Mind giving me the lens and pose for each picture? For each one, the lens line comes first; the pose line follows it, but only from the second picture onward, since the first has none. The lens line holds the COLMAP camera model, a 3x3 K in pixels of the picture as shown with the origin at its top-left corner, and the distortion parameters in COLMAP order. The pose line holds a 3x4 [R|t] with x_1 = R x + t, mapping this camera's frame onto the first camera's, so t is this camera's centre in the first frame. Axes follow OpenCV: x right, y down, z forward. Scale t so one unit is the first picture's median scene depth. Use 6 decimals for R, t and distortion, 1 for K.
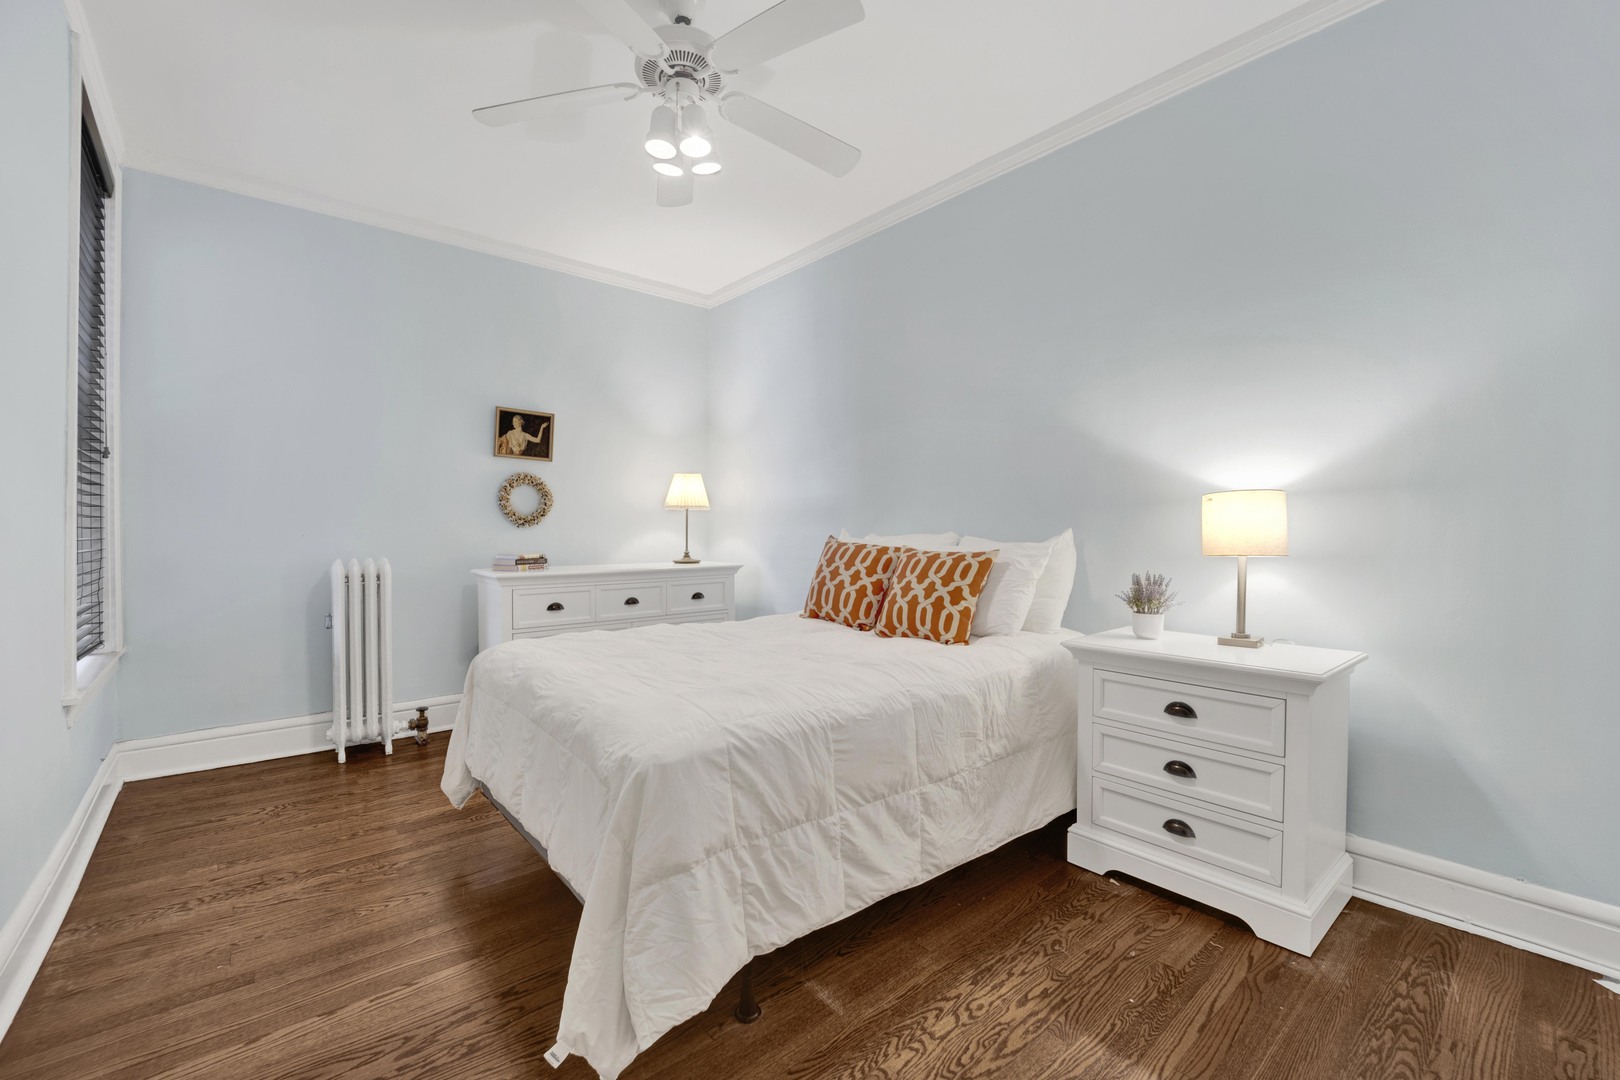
lens RADIAL K [[670.9, 0, 803.9], [0, 670.9, 539.3], [0, 0, 1]] dist [-0.019143, -0.000744]
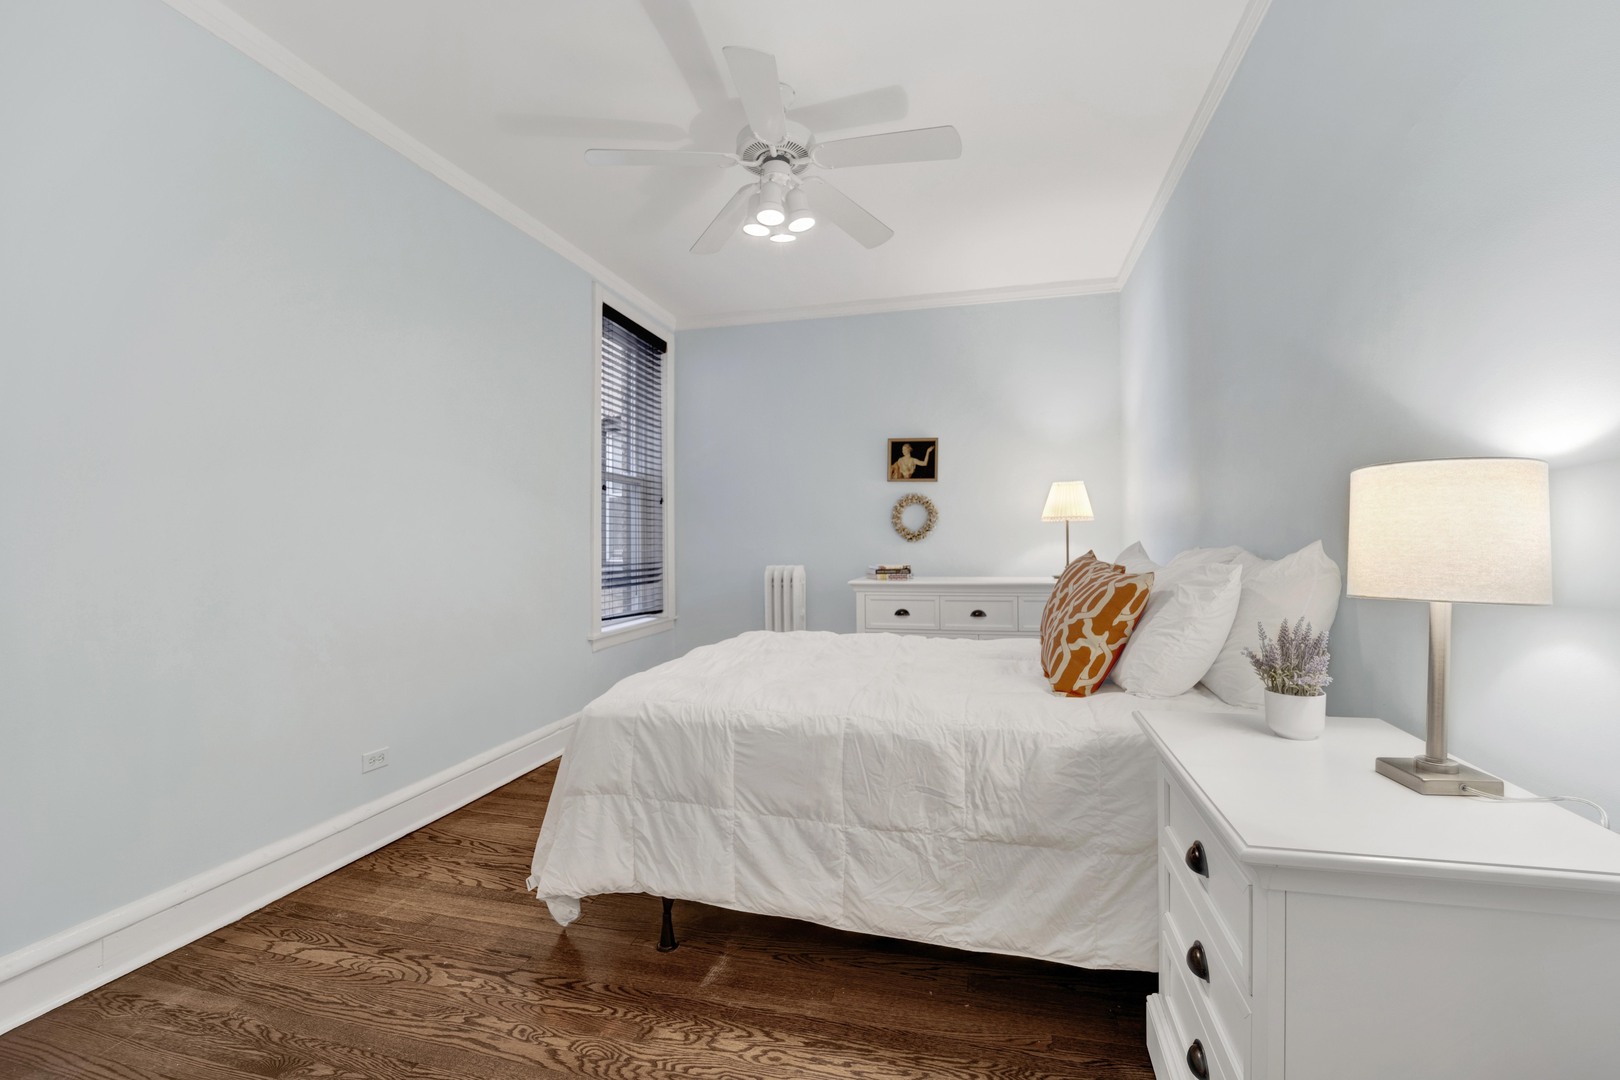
lens RADIAL K [[670.9, 0, 803.9], [0, 670.9, 539.3], [0, 0, 1]] dist [-0.019143, -0.000744]
pose [[0.585574, -0.009288, -0.810565, 0.824756], [-0.002587, 0.999908, -0.013327, -0.011865], [0.810615, 0.009901, 0.585496, 0.374817]]
